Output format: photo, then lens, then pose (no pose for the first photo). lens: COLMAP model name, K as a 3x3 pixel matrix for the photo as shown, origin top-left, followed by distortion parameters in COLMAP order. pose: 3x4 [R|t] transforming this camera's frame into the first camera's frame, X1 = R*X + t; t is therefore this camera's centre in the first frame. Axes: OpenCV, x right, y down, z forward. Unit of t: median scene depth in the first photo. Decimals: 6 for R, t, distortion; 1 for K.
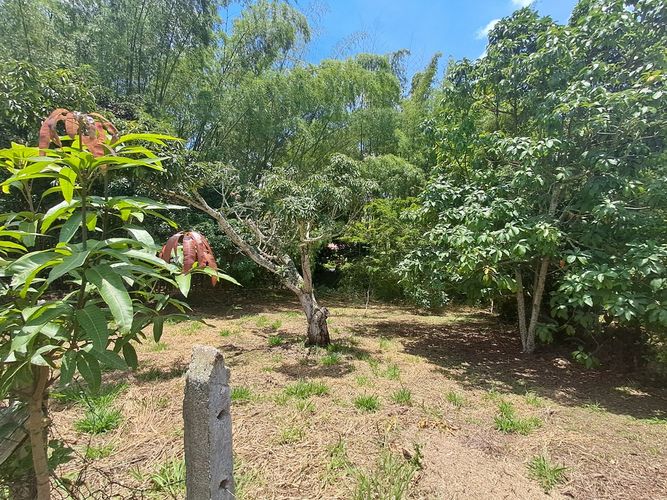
lens RADIAL K [[301.2, 0, 334.5], [0, 301.2, 246.5], [0, 0, 1]] dist [-0.000631, 0.000199]
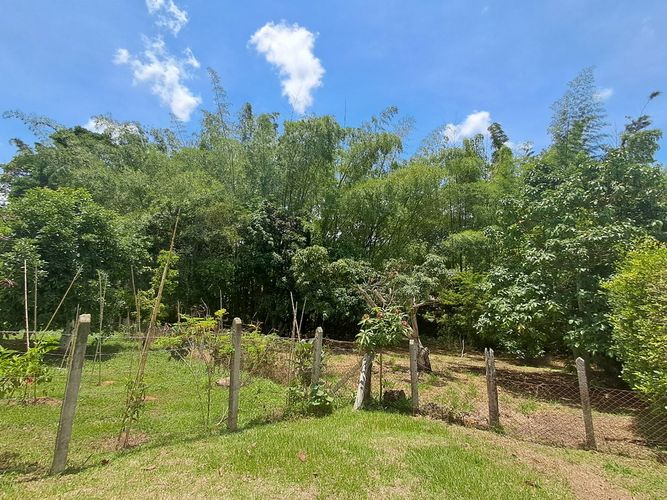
lens RADIAL K [[300.6, 0, 333.5], [0, 300.6, 250.0], [0, 0, 1]] dist [-0.001028, 0.000487]
pose [[0.950956, -0.053110, -0.304731, 0.008050], [0.007304, 0.988730, -0.149530, -0.068125], [0.309239, 0.139971, 0.940627, -0.657568]]
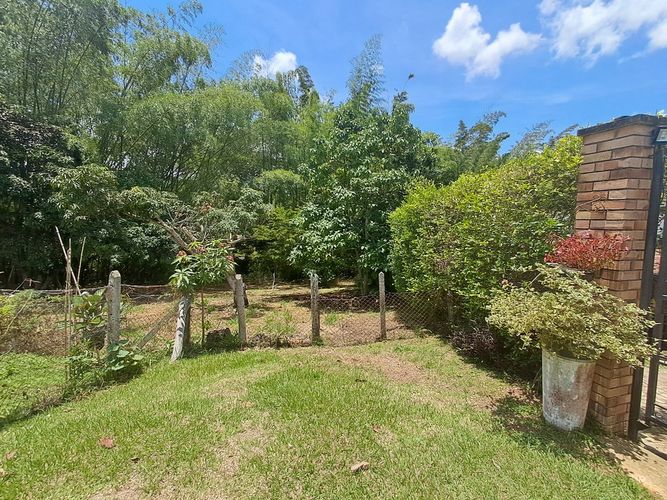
lens RADIAL K [[300.3, 0, 332.3], [0, 300.3, 250.4], [0, 0, 1]] dist [-0.002730, -0.000916]
pose [[0.955170, -0.056128, 0.290688, -0.035969], [0.039193, 0.997195, 0.063762, -0.049150], [-0.293451, -0.049511, 0.954691, -0.582418]]
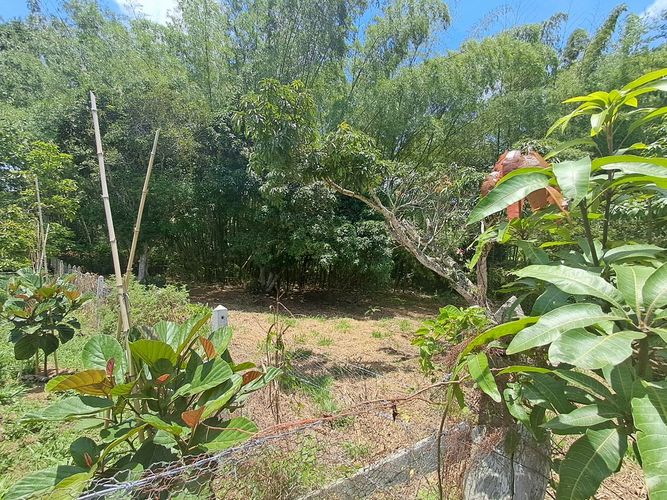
lens RADIAL K [[300.3, 0, 332.3], [0, 300.3, 250.4], [0, 0, 1]] dist [-0.002730, -0.000916]
pose [[0.939420, 0.010612, -0.342605, -0.179987], [-0.010274, 0.999943, 0.002802, 0.008900], [0.342615, 0.000887, 0.939475, 0.016044]]
